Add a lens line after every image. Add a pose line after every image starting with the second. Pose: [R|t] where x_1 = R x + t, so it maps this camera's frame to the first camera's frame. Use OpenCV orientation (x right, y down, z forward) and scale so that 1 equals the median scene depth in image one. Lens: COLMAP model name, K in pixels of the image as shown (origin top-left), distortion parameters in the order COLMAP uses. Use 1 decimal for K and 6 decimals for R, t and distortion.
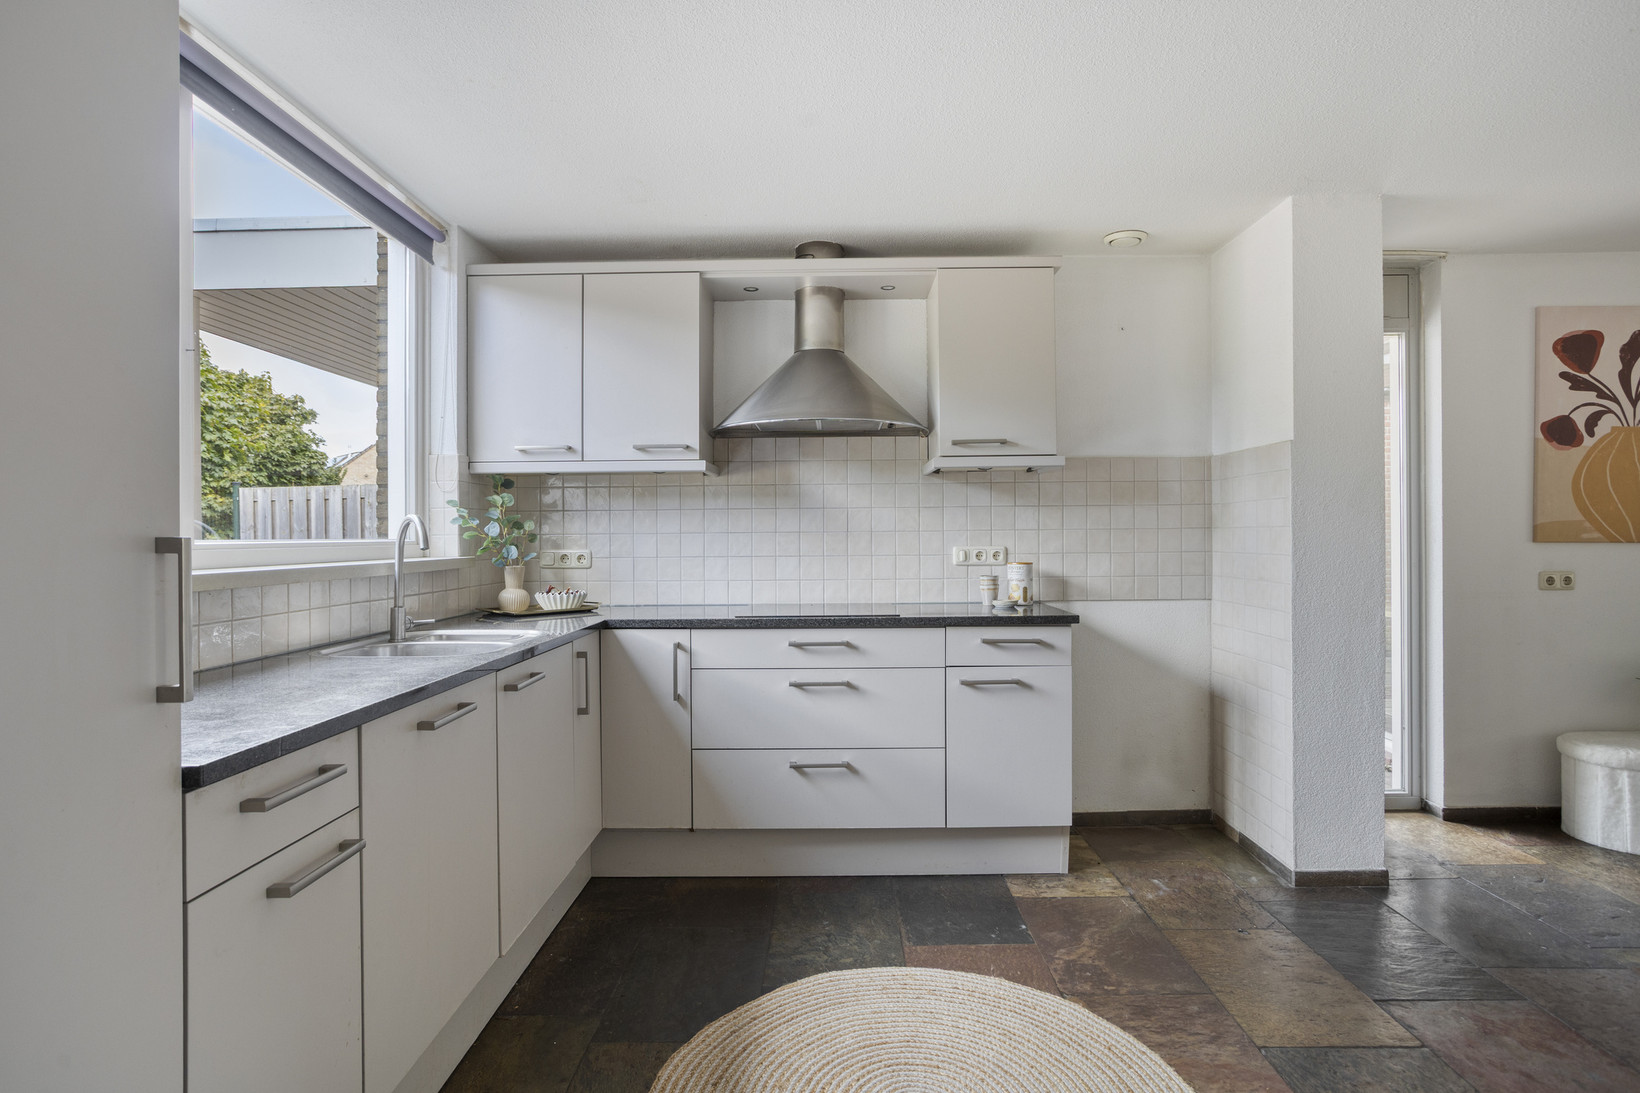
lens RADIAL K [[827.8, 0, 824.1], [0, 827.8, 536.1], [0, 0, 1]] dist [-0.061609, 0.033809]
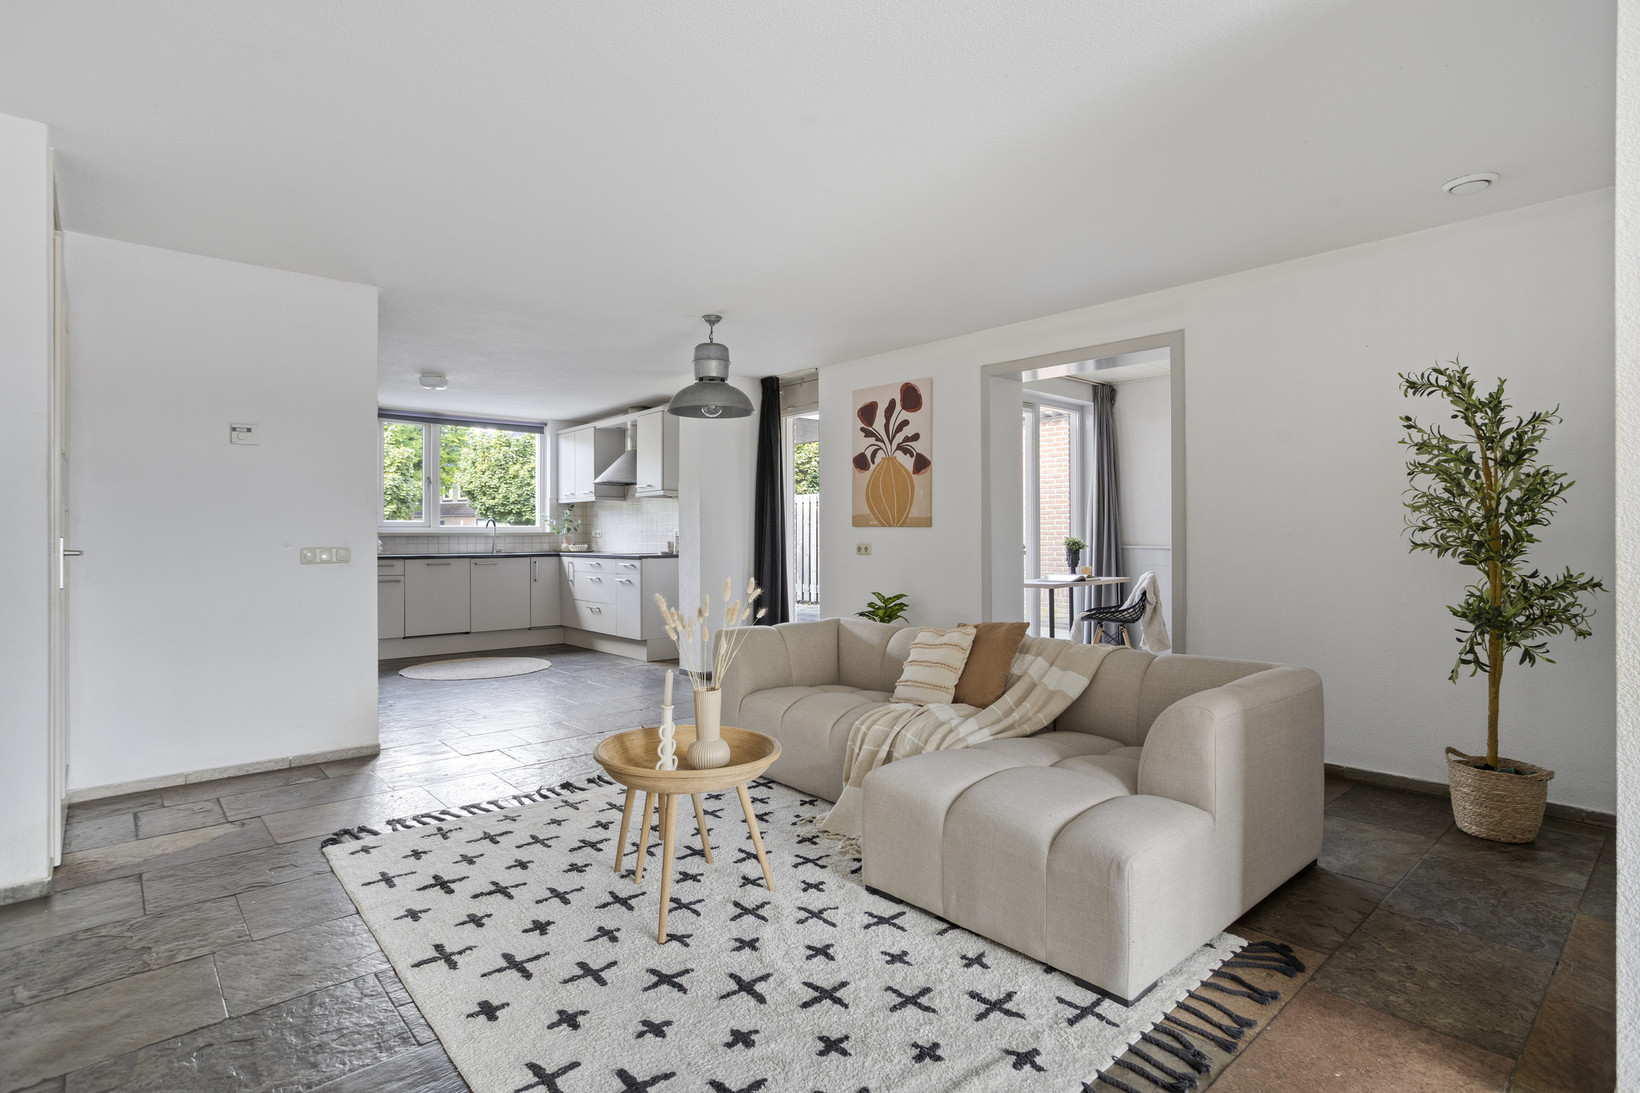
lens RADIAL K [[827.8, 0, 824.1], [0, 827.8, 536.1], [0, 0, 1]] dist [-0.061609, 0.033809]
pose [[0.685188, 0.005748, -0.728344, 2.153299], [0.001581, 0.999955, 0.009378, 0.011541], [0.728365, -0.007577, 0.685147, -0.270377]]
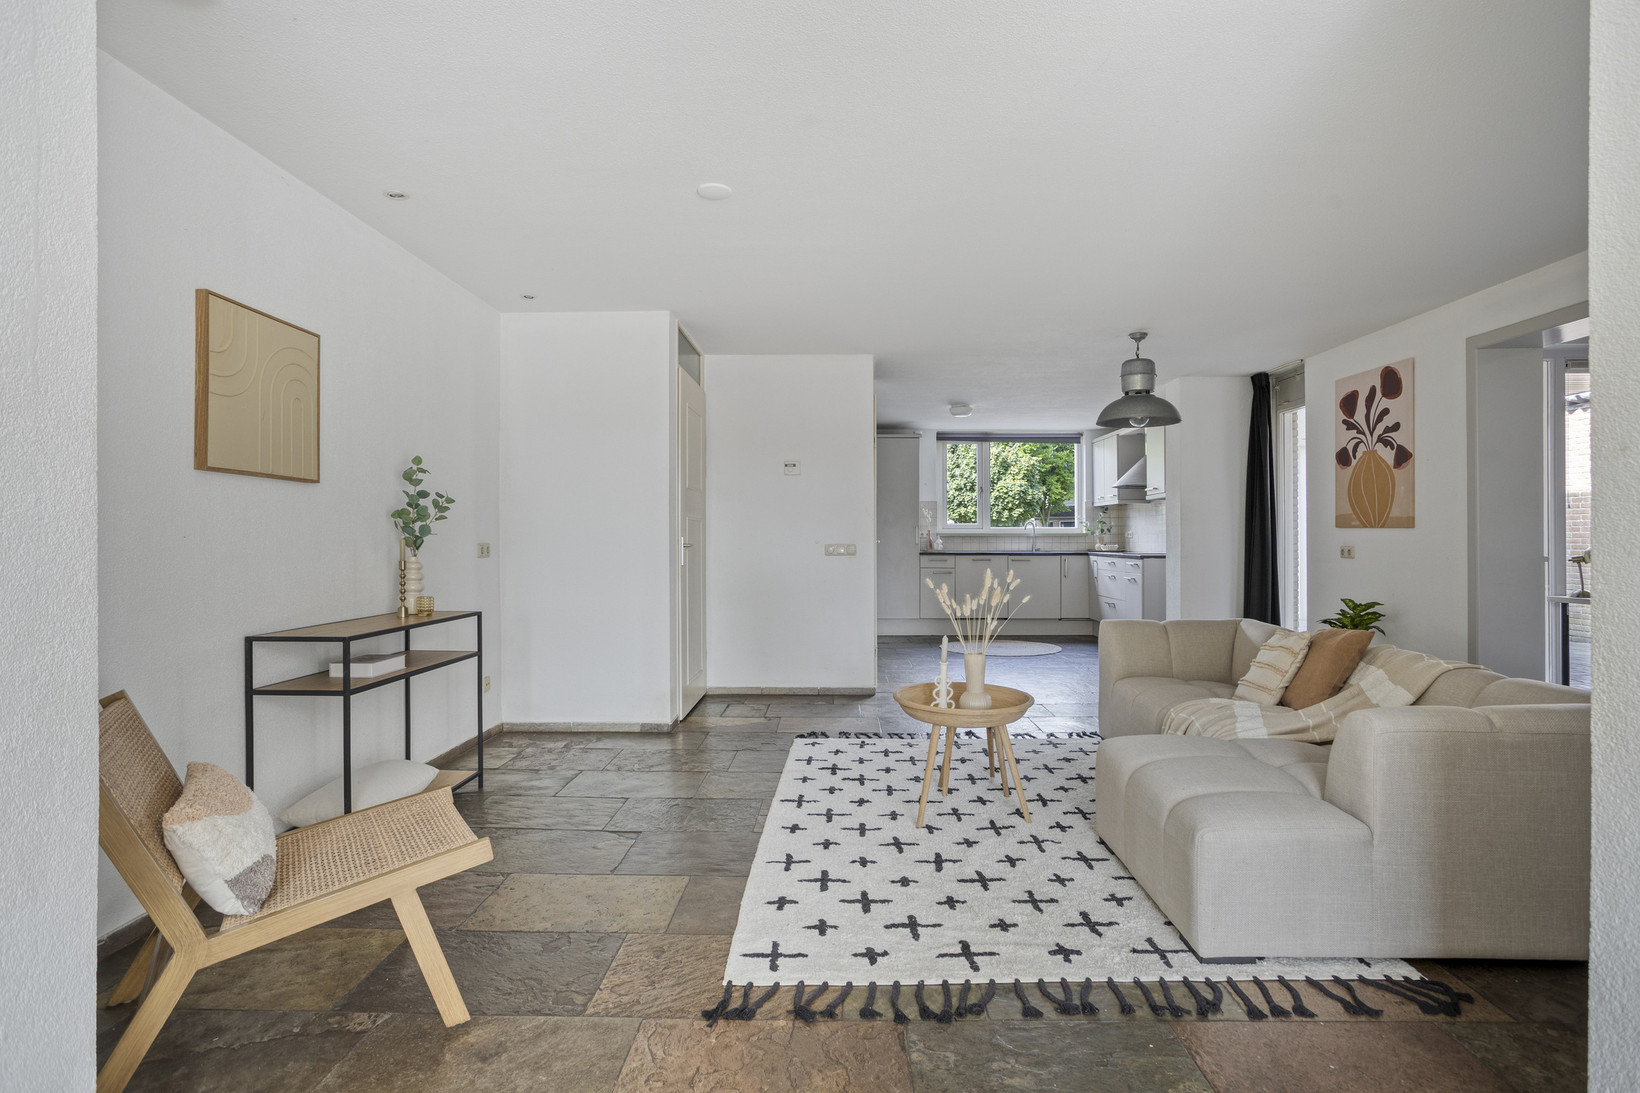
lens RADIAL K [[827.8, 0, 824.1], [0, 827.8, 536.1], [0, 0, 1]] dist [-0.061609, 0.033809]
pose [[0.000789, 0.006675, -0.999977, 2.513441], [0.004235, 0.999969, 0.006679, 0.009744], [0.999991, -0.004240, 0.000761, -0.022014]]
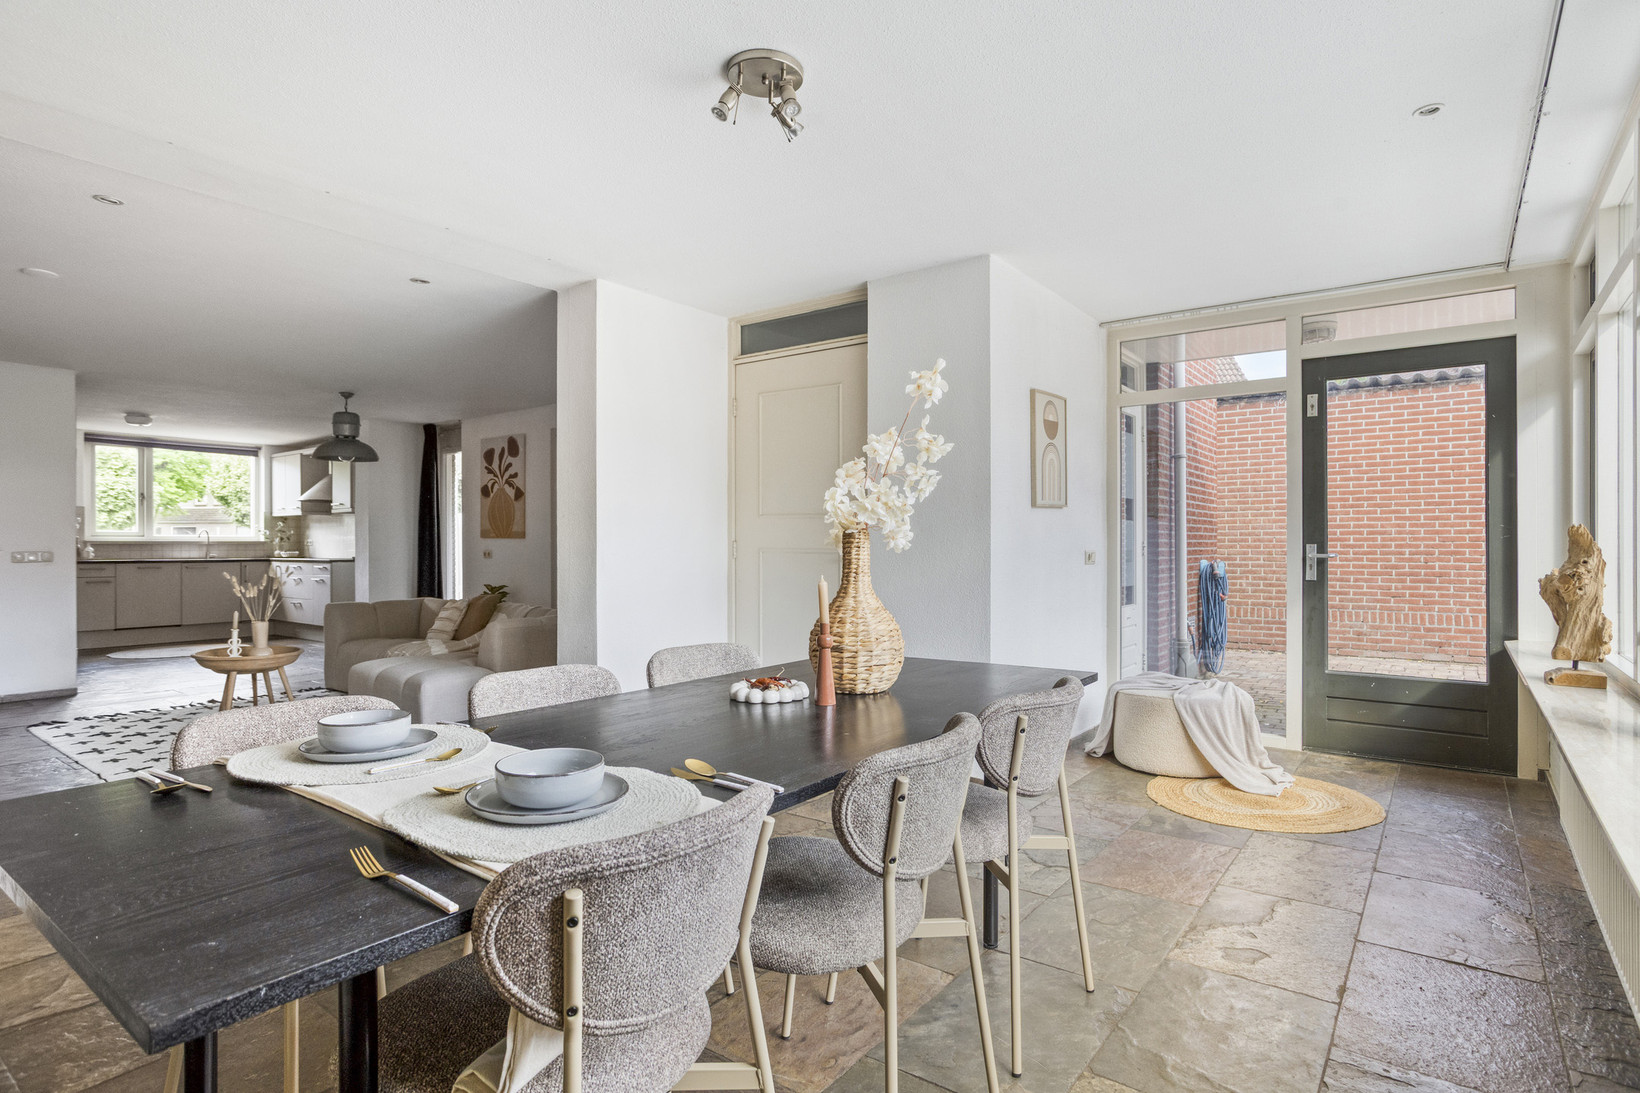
lens RADIAL K [[871.5, 0, 820.0], [0, 871.5, 546.5], [0, 0, 1]] dist [-0.040188, 0.039916]
pose [[0.806494, 0.007832, -0.591191, 3.236563], [-0.001679, 0.999939, 0.010957, 0.003944], [0.591240, -0.007844, 0.806457, -0.485205]]
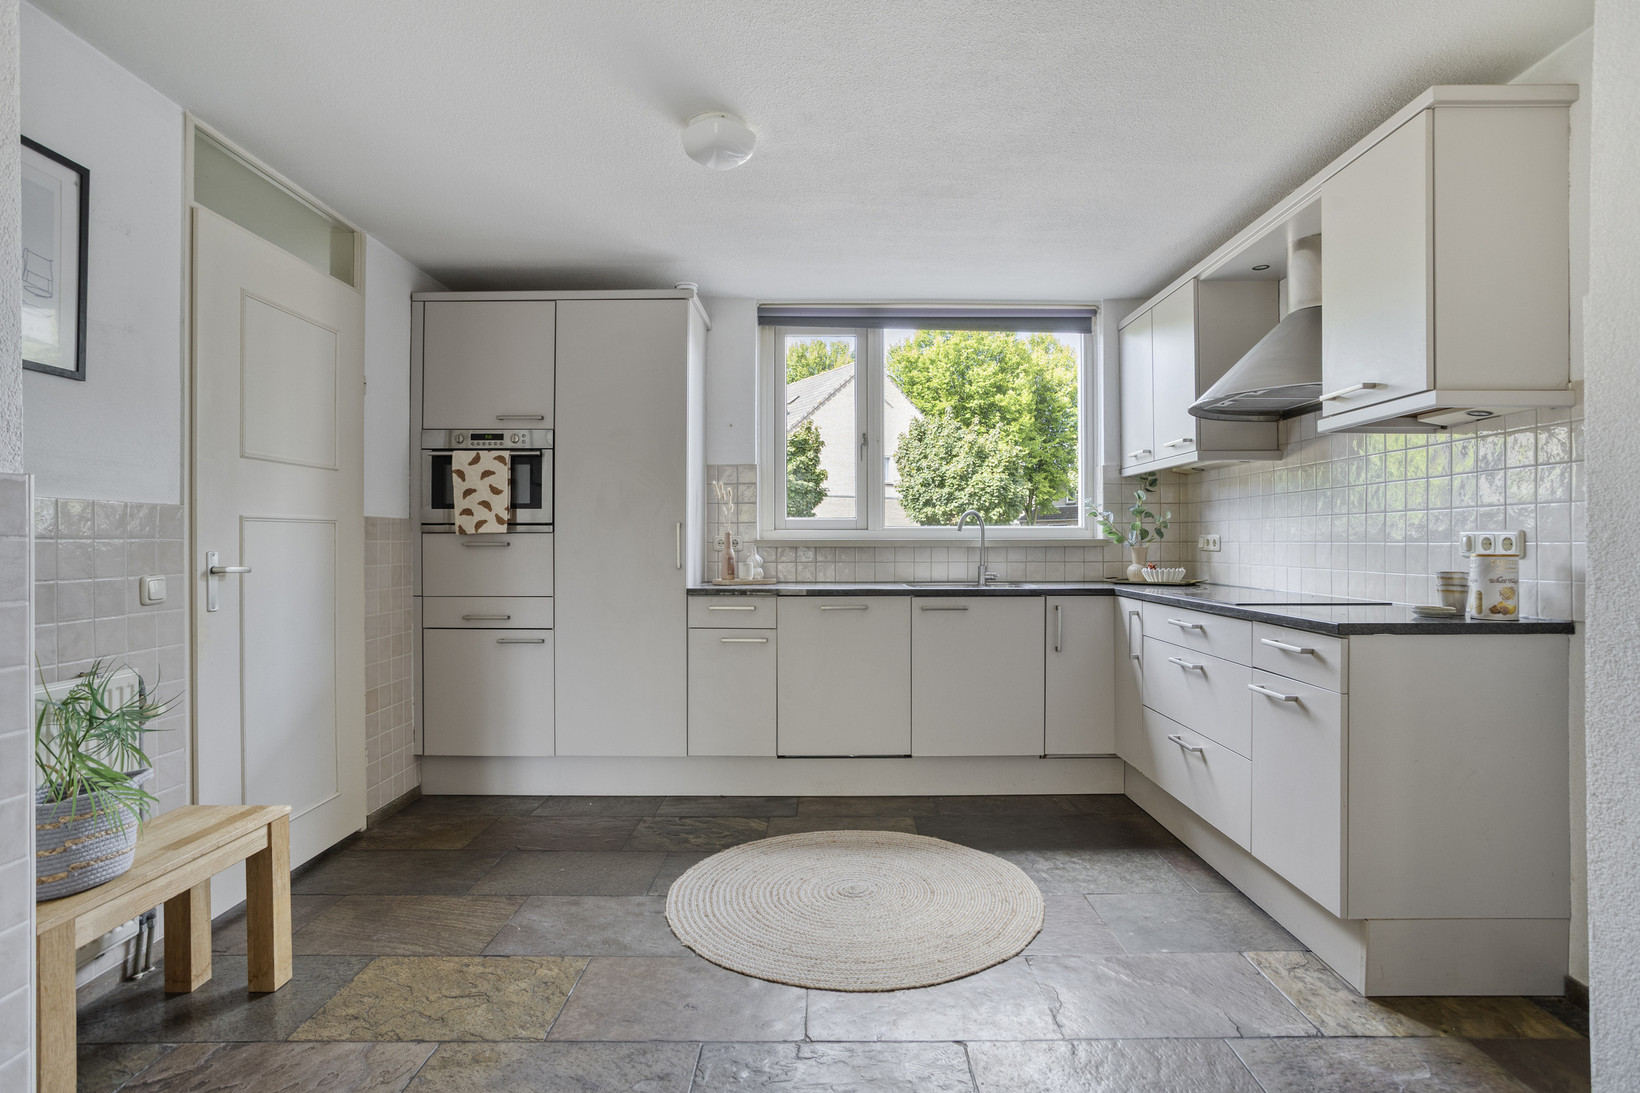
lens RADIAL K [[827.8, 0, 824.1], [0, 827.8, 536.1], [0, 0, 1]] dist [-0.061609, 0.033809]
pose [[0.013105, 0.000966, -0.999914, 0.852137], [0.006080, 0.999981, 0.001045, 0.014119], [0.999896, -0.006093, 0.013099, 0.463057]]
